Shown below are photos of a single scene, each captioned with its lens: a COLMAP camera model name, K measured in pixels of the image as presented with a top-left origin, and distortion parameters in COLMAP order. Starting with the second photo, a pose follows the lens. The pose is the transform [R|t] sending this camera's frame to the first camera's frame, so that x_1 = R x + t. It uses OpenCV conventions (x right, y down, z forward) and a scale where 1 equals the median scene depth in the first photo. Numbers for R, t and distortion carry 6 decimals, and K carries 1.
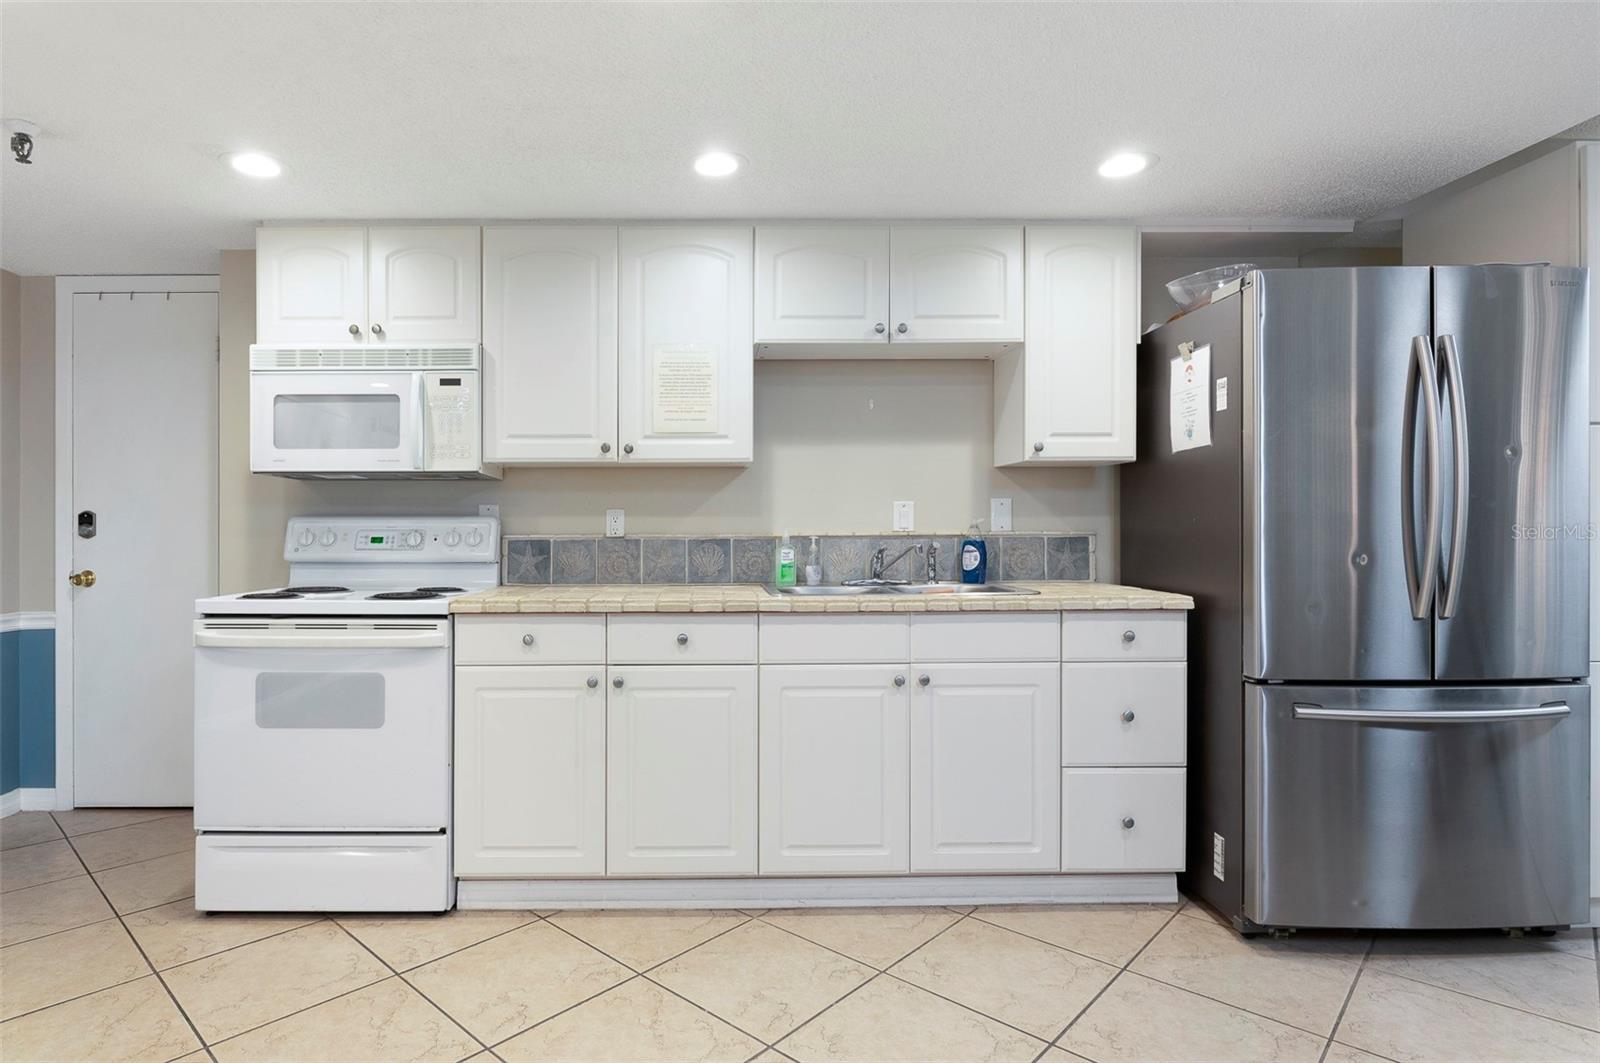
lens RADIAL K [[848.3, 0, 800.0], [0, 848.3, 531.5], [0, 0, 1]] dist [-0.004751, -0.000156]
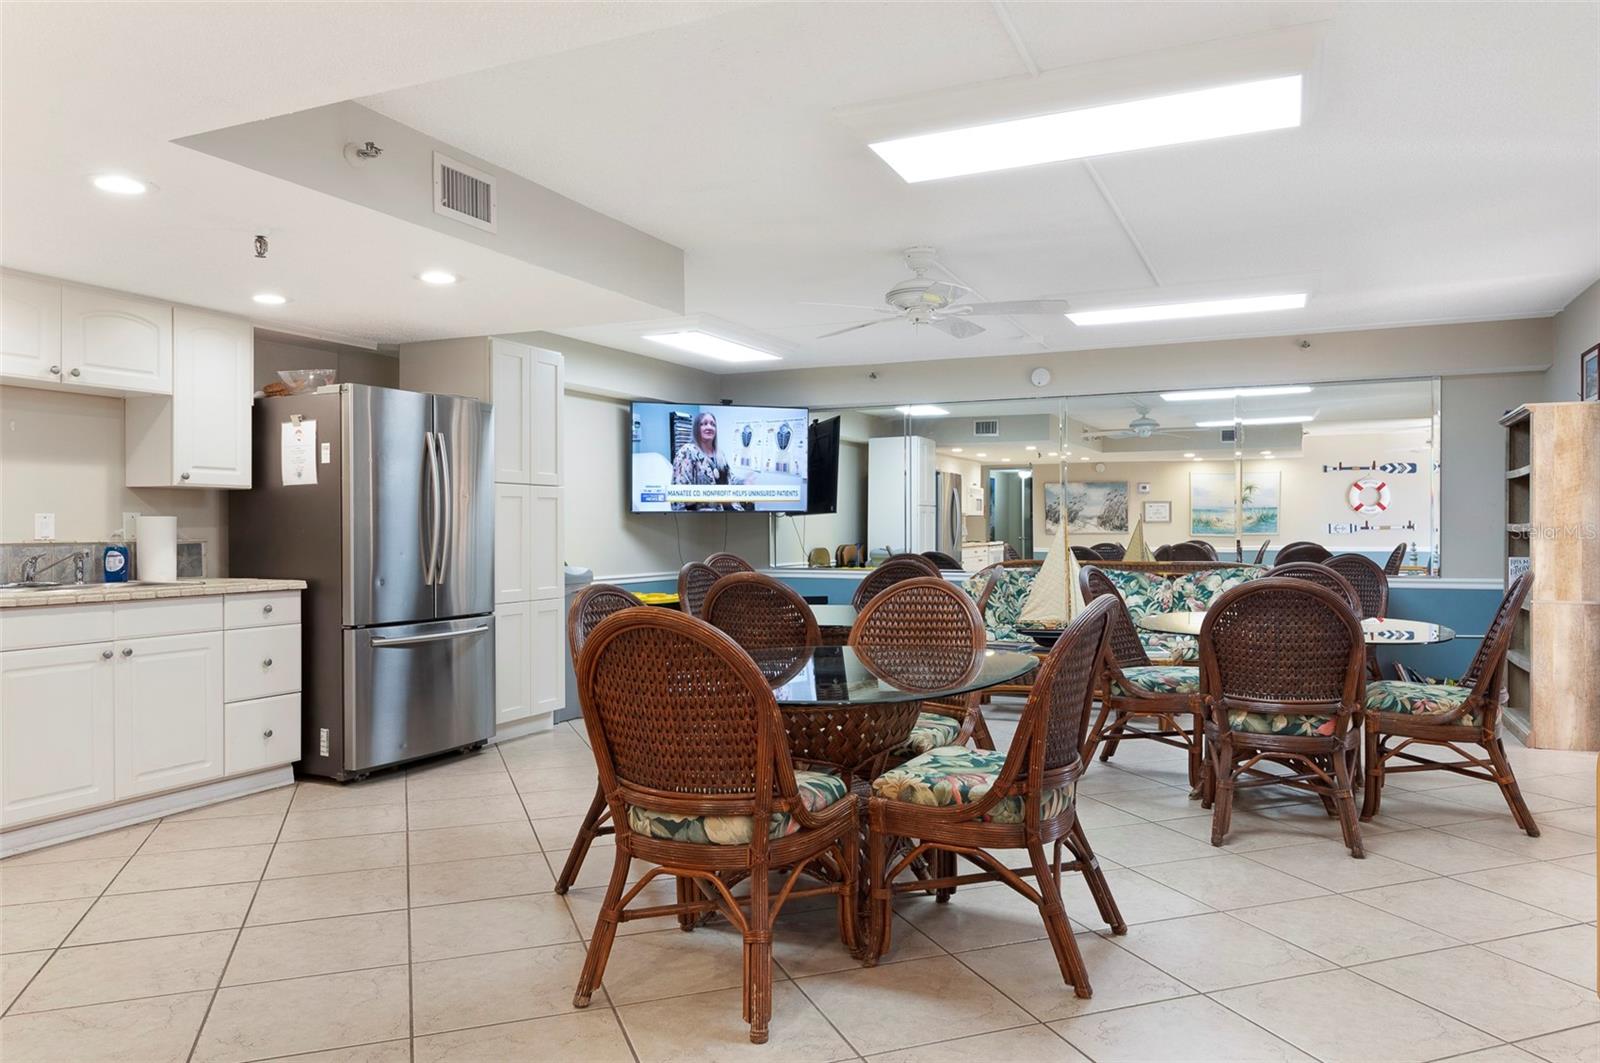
lens RADIAL K [[1086.6, 0, 800.0], [0, 1086.6, 531.5], [0, 0, 1]] dist [-0.002277, -0.001569]
pose [[0.460427, 0.001783, 0.887696, -0.797930], [0.005224, 0.999975, -0.004718, 0.000833], [-0.887682, 0.006810, 0.460407, -0.649626]]
